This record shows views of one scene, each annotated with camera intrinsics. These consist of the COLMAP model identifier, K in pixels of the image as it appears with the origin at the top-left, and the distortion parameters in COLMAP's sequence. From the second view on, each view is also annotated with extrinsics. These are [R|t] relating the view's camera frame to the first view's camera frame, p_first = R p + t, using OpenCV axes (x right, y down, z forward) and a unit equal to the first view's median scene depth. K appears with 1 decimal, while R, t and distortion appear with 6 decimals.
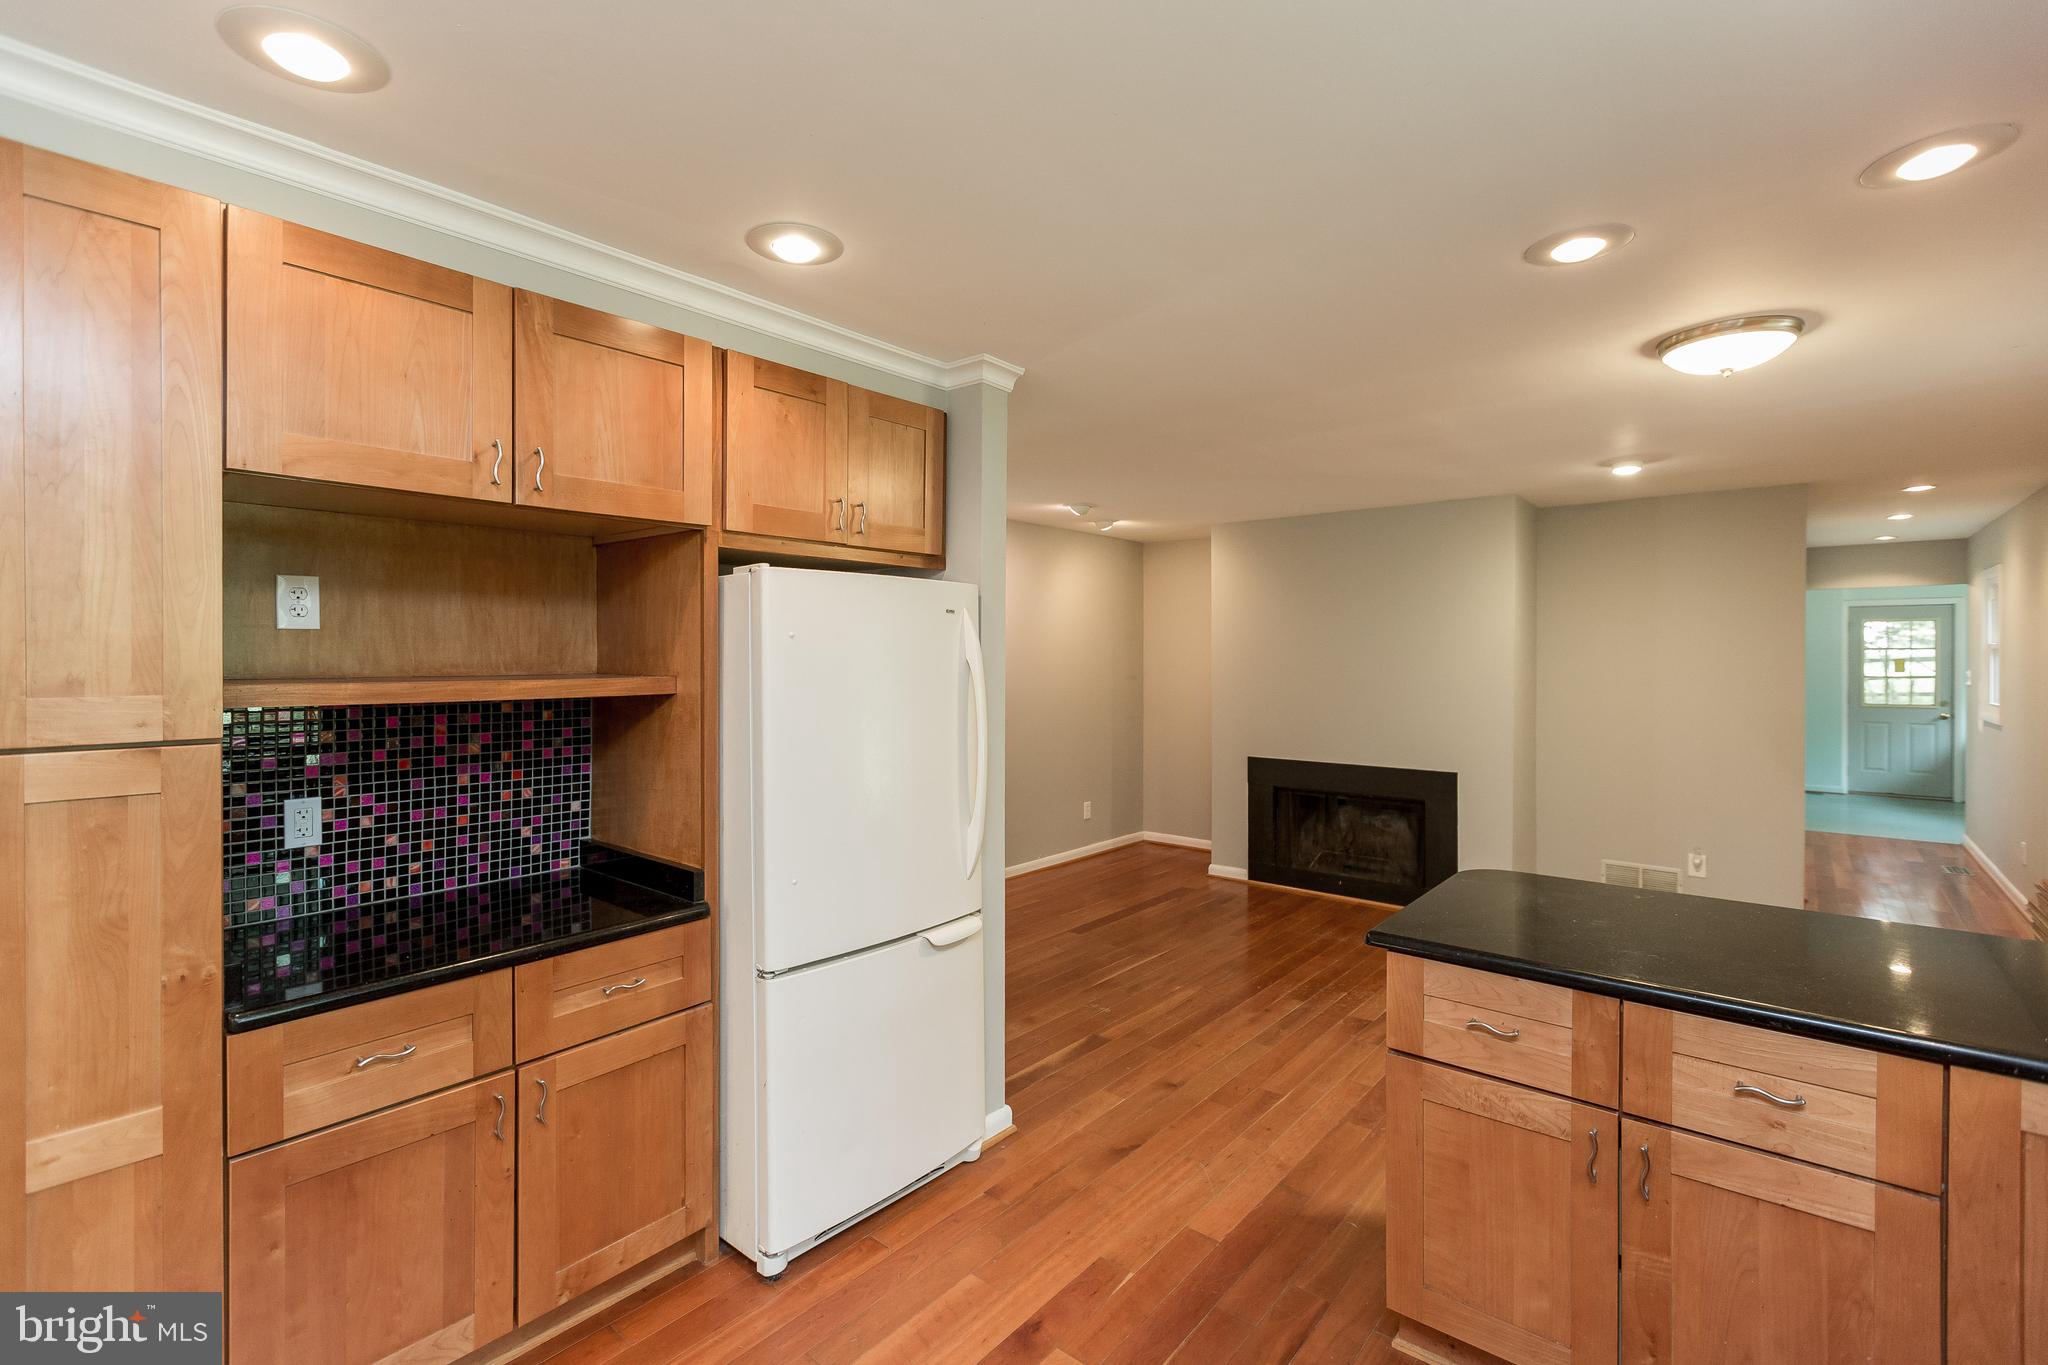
lens RADIAL K [[918.9, 0, 1012.7], [0, 918.9, 658.6], [0, 0, 1]] dist [0.000348, -0.000055]
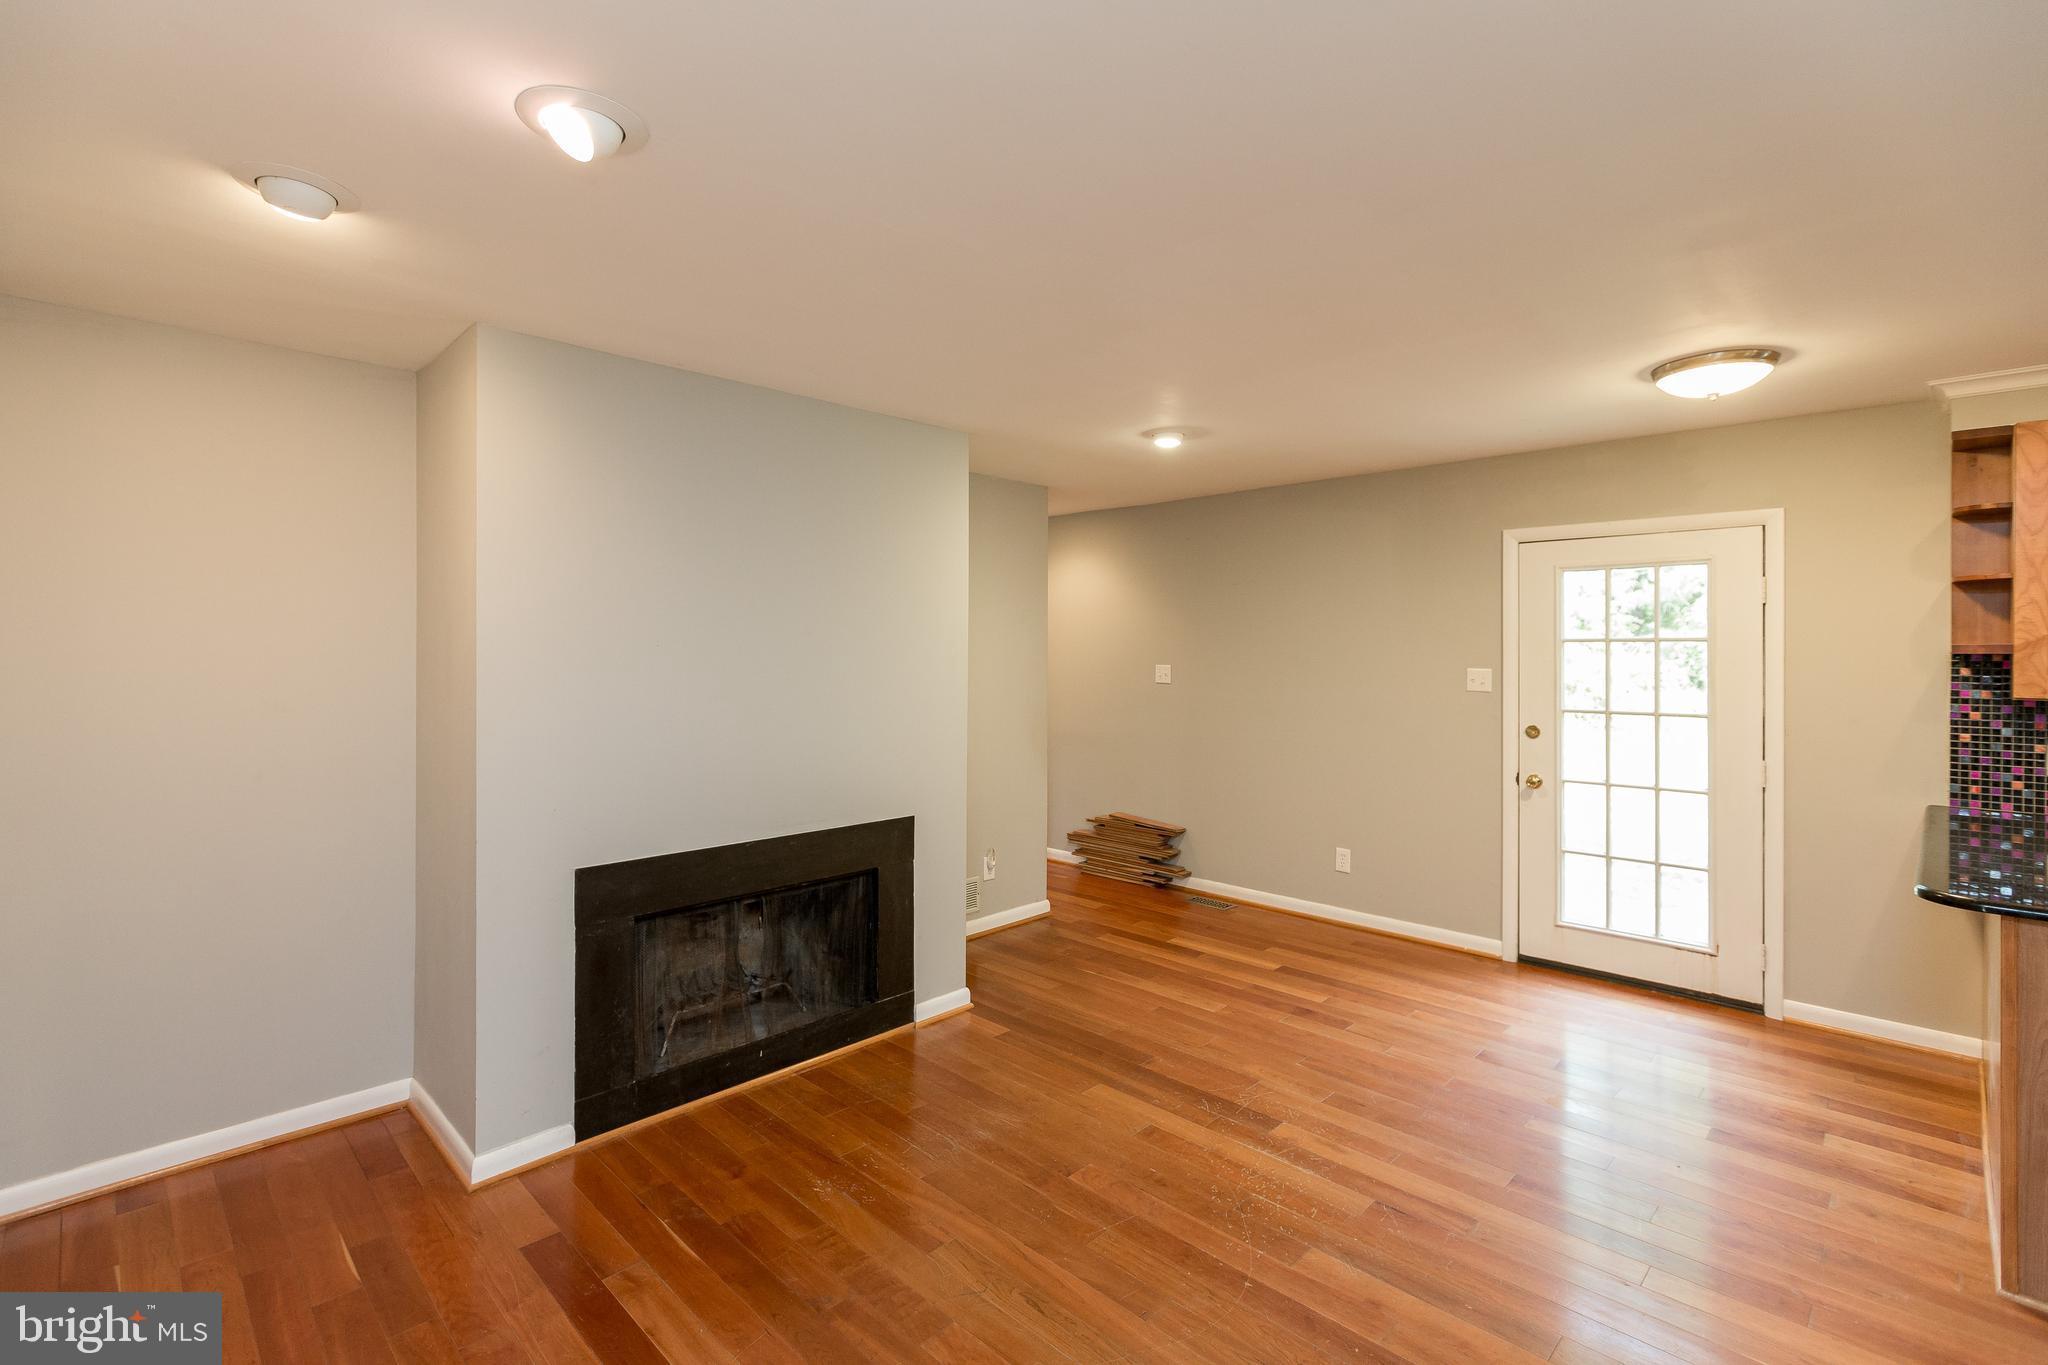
lens RADIAL K [[941.7, 0, 1026.8], [0, 941.7, 647.7], [0, 0, 1]] dist [0.002655, -0.000564]
pose [[0.074706, -0.001748, 0.997204, -0.334679], [0.004010, 0.999991, 0.001452, -0.005268], [-0.997198, 0.003891, 0.074712, 1.323110]]
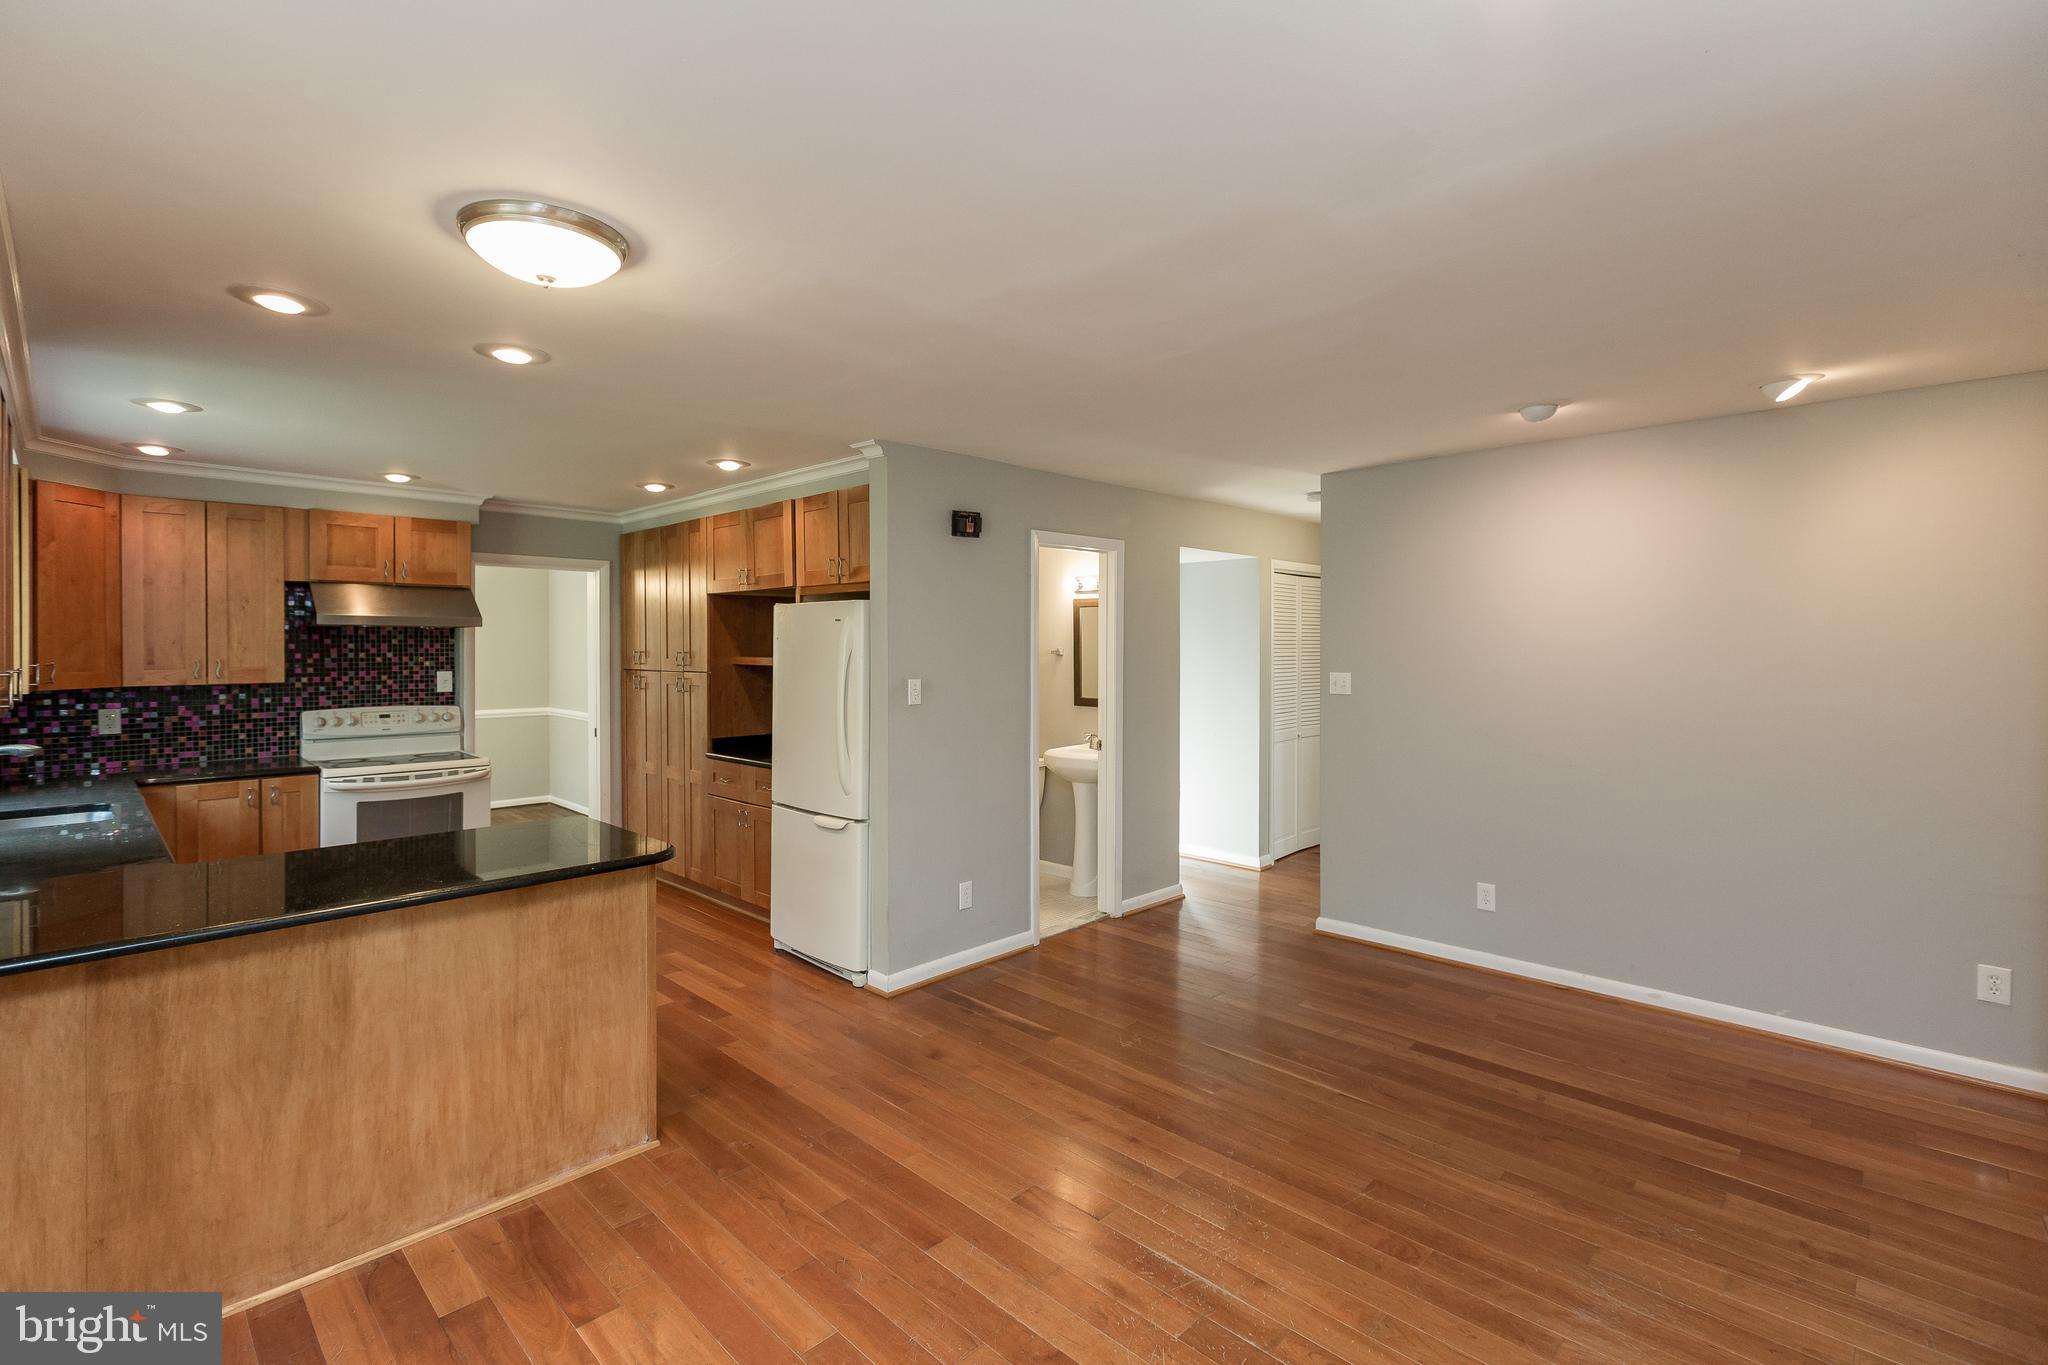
lens RADIAL K [[918.9, 0, 1012.7], [0, 918.9, 658.6], [0, 0, 1]] dist [0.000348, -0.000055]
pose [[-0.080248, 0.008152, -0.996742, 1.126644], [-0.001537, 0.999964, 0.008302, 0.002078], [0.996774, 0.002198, -0.080233, 1.090466]]
